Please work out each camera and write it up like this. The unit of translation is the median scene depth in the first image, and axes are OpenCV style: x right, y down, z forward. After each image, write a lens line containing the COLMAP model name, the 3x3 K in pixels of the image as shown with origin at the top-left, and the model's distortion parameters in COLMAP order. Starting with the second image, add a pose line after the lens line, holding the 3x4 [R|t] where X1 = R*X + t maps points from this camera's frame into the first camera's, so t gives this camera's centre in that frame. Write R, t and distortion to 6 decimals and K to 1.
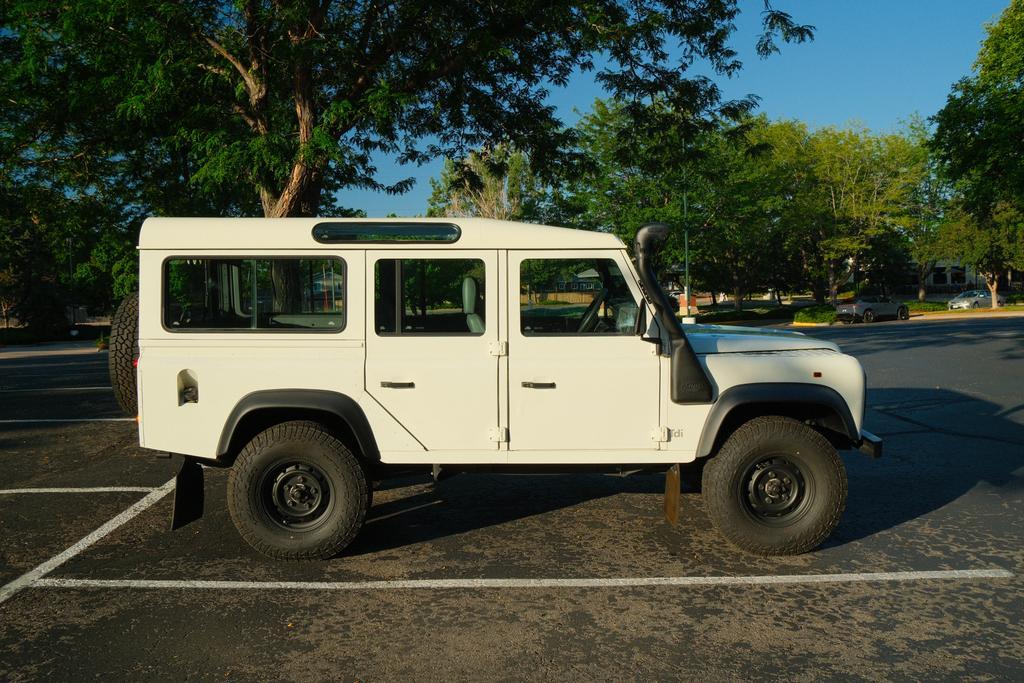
lens RADIAL K [[877.0, 0, 515.4], [0, 877.0, 308.9], [0, 0, 1]] dist [-0.063291, 0.055282]
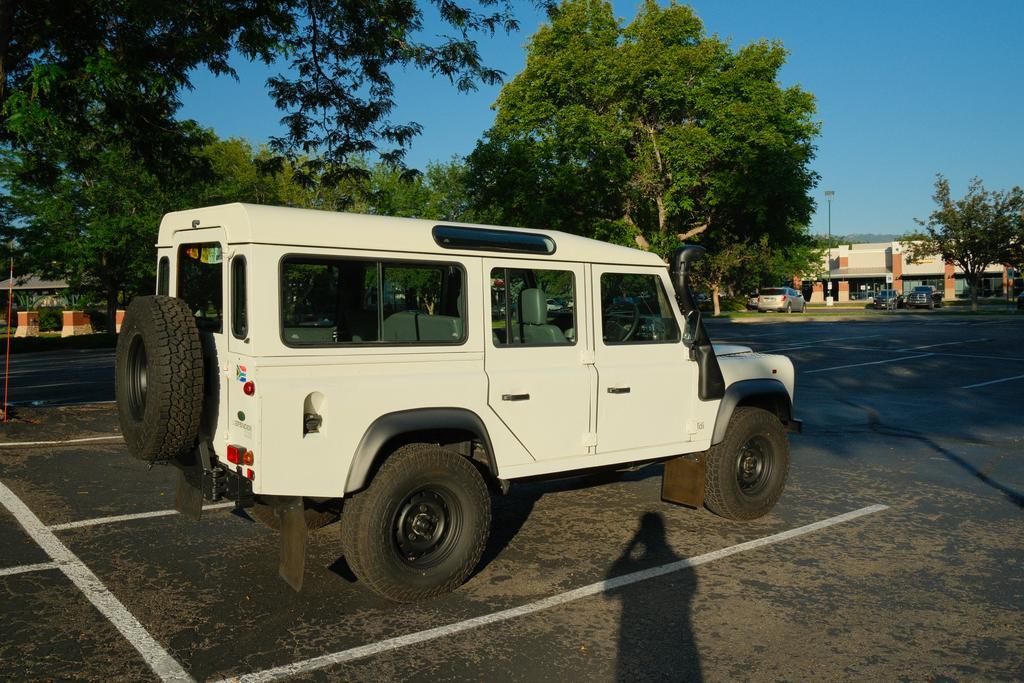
lens RADIAL K [[877.0, 0, 515.4], [0, 877.0, 308.9], [0, 0, 1]] dist [-0.063291, 0.055282]
pose [[0.787744, 0.009311, 0.615933, -0.731171], [0.004085, 0.999785, -0.020338, 0.008391], [-0.615990, 0.018537, 0.787536, 0.227350]]
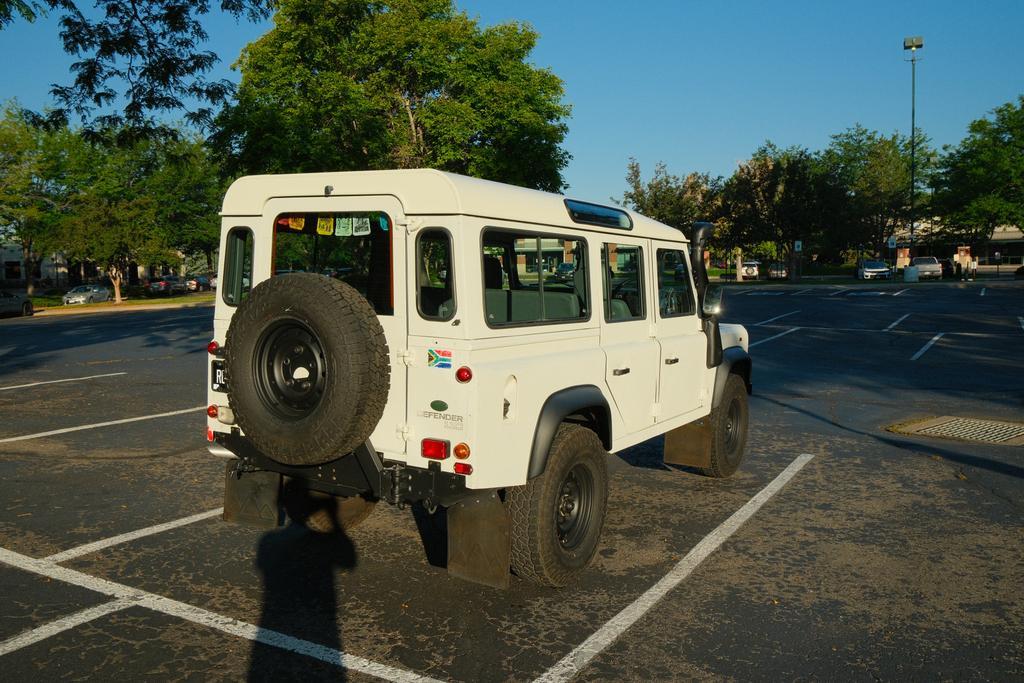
lens RADIAL K [[877.0, 0, 515.4], [0, 877.0, 308.9], [0, 0, 1]] dist [-0.063291, 0.055282]
pose [[0.509069, -0.022331, 0.860436, -1.030527], [0.018111, 0.999720, 0.015231, -0.000876], [-0.860535, 0.007829, 0.509330, 0.594890]]
